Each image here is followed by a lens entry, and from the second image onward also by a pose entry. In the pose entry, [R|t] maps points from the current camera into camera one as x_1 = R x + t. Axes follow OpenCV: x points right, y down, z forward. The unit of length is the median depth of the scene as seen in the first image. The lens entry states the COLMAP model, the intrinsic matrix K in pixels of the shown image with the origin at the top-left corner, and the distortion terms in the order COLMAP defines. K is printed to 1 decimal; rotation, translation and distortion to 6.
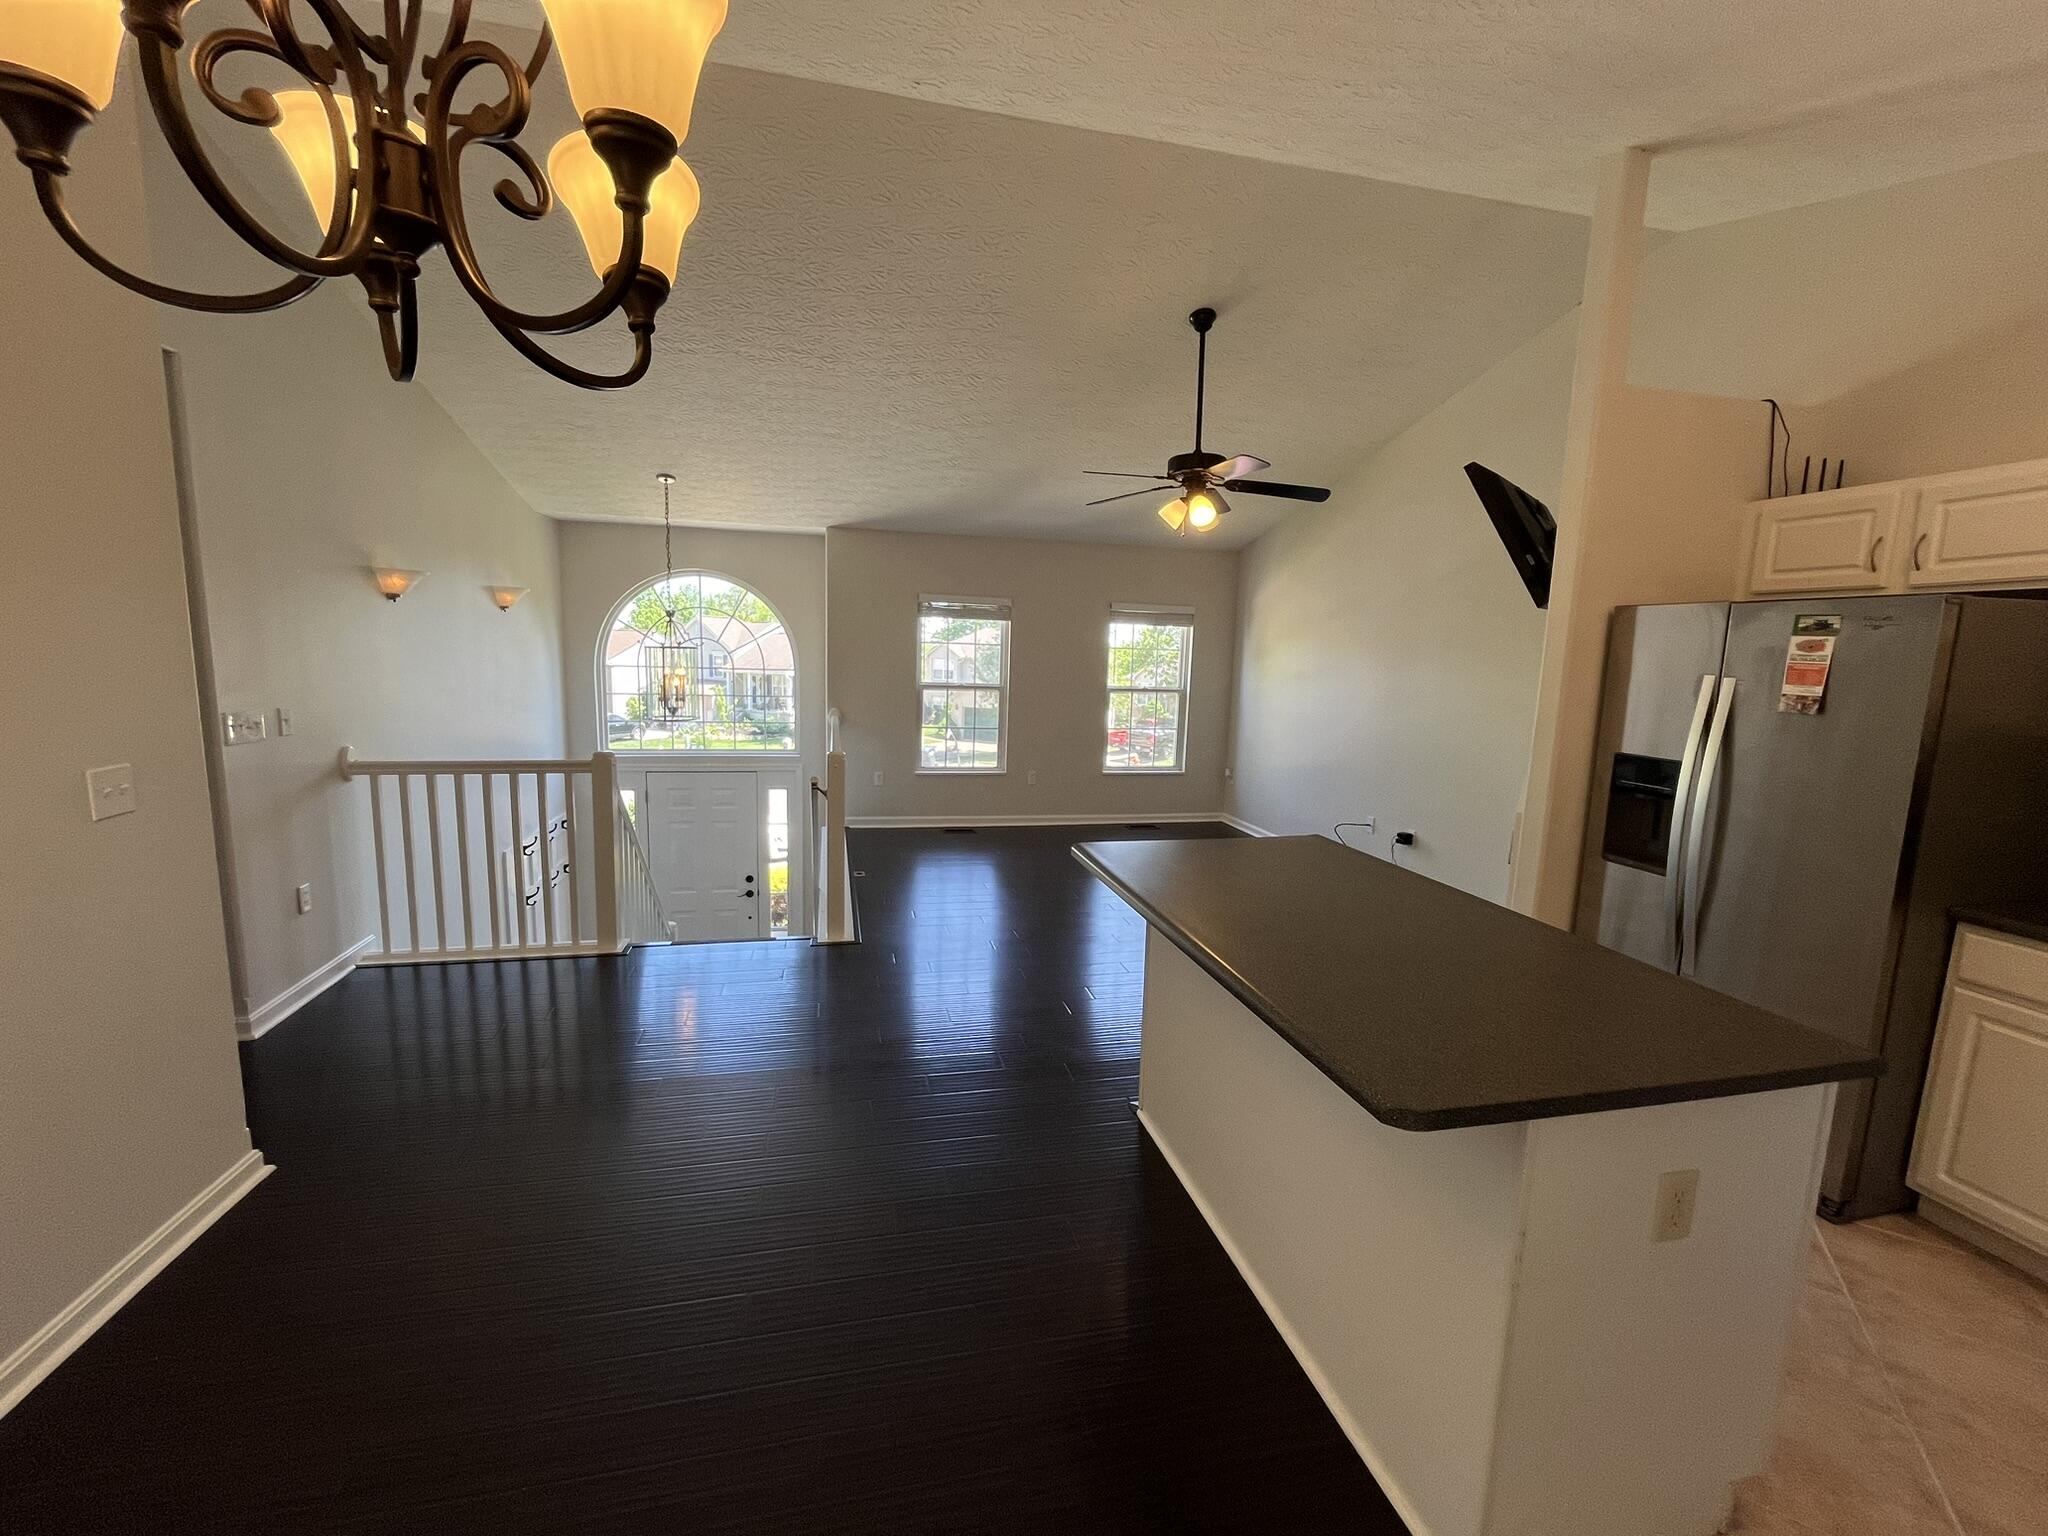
lens RADIAL K [[831.8, 0, 1023.8], [0, 831.8, 771.5], [0, 0, 1]] dist [-0.003834, 0.000368]
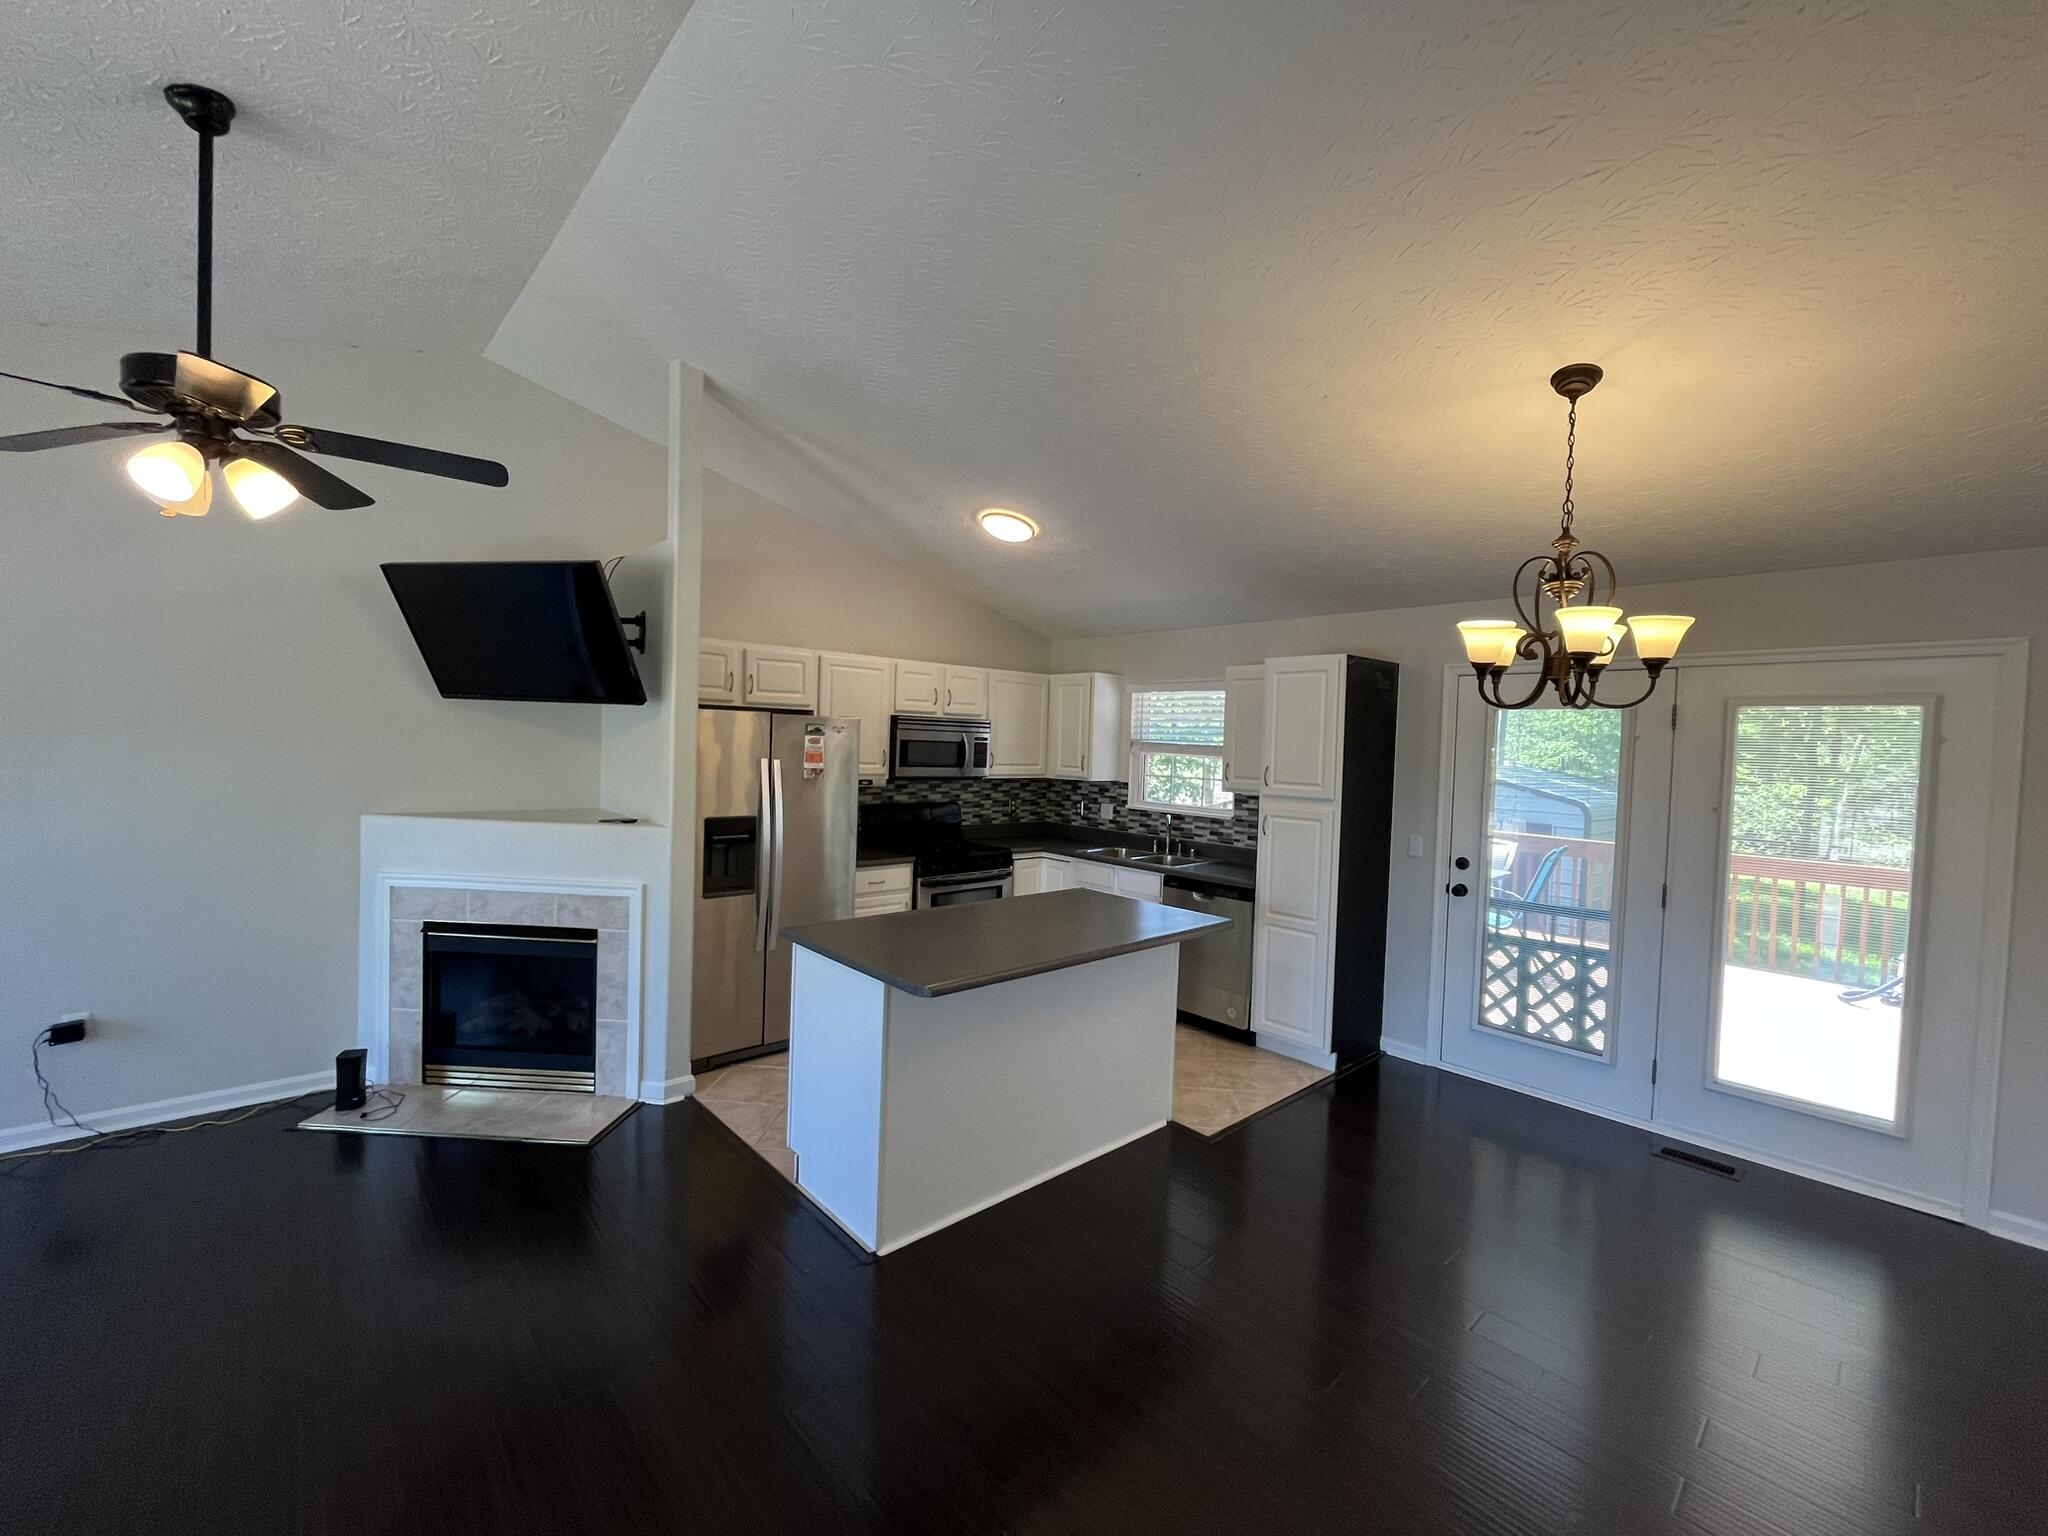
lens RADIAL K [[831.8, 0, 1025.7], [0, 831.8, 765.9], [0, 0, 1]] dist [-0.003834, 0.000368]
pose [[-0.488413, -0.071497, 0.869679, -0.507755], [0.079978, 0.988775, 0.126204, -0.170625], [-0.868940, 0.131195, -0.477212, 0.866132]]
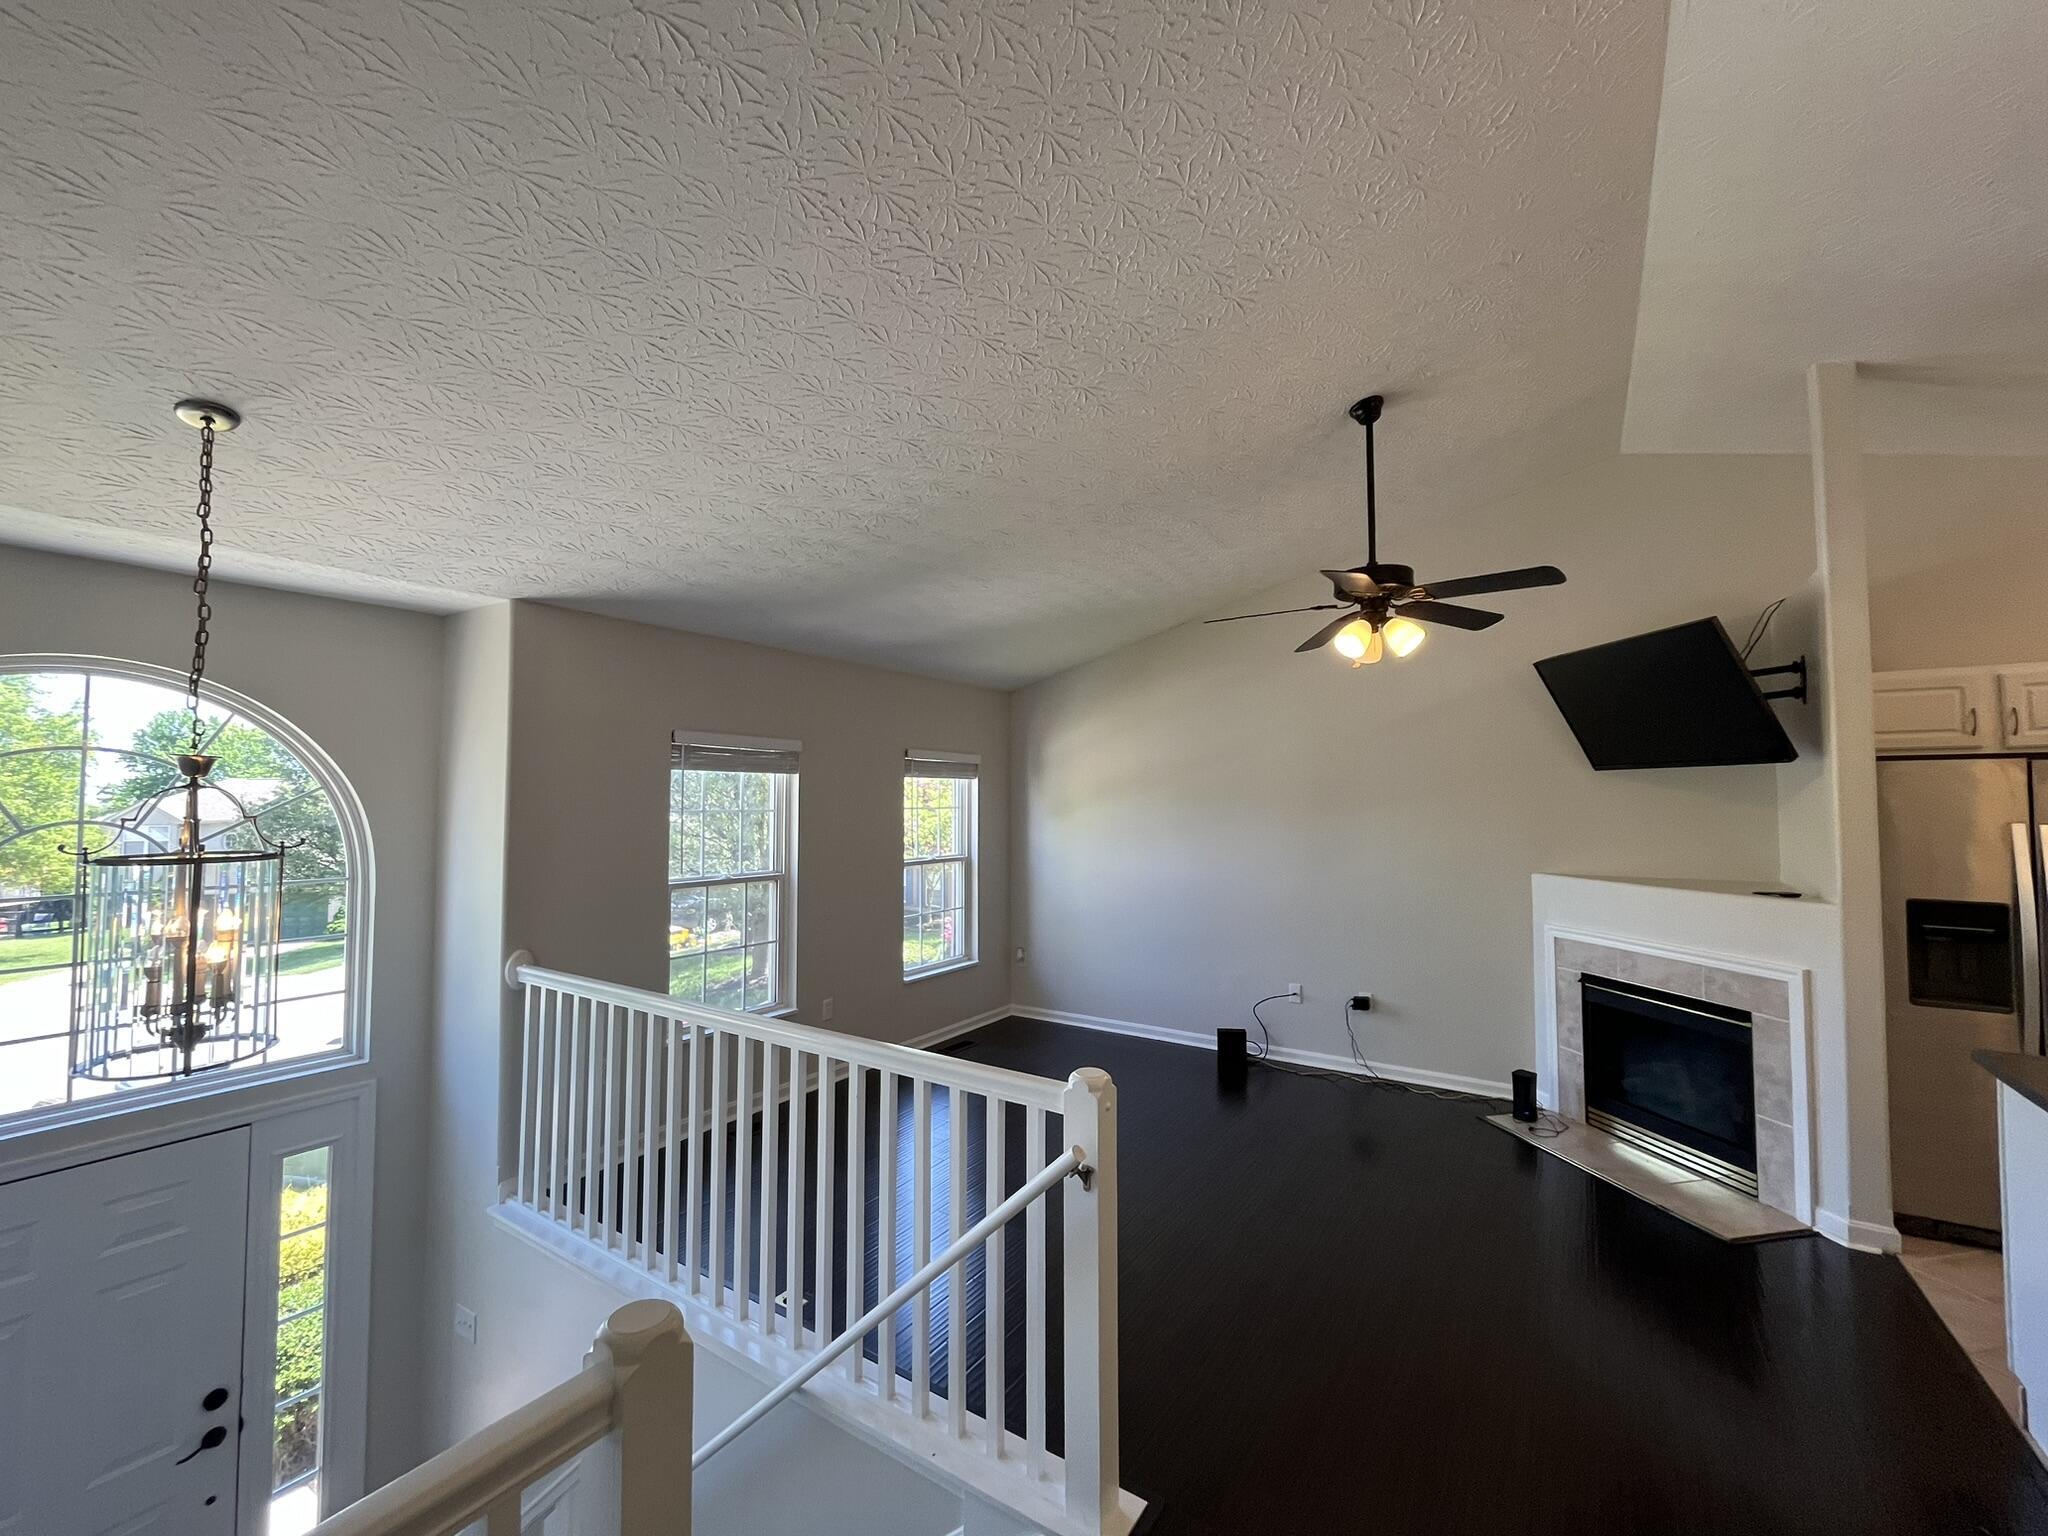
lens RADIAL K [[831.8, 0, 1020.6], [0, 831.8, 768.0], [0, 0, 1]] dist [-0.003834, 0.000368]
pose [[0.728825, -0.004822, 0.684683, -0.593738], [0.124919, 0.984129, -0.126041, -0.142049], [-0.673209, 0.177391, 0.717860, 0.715626]]
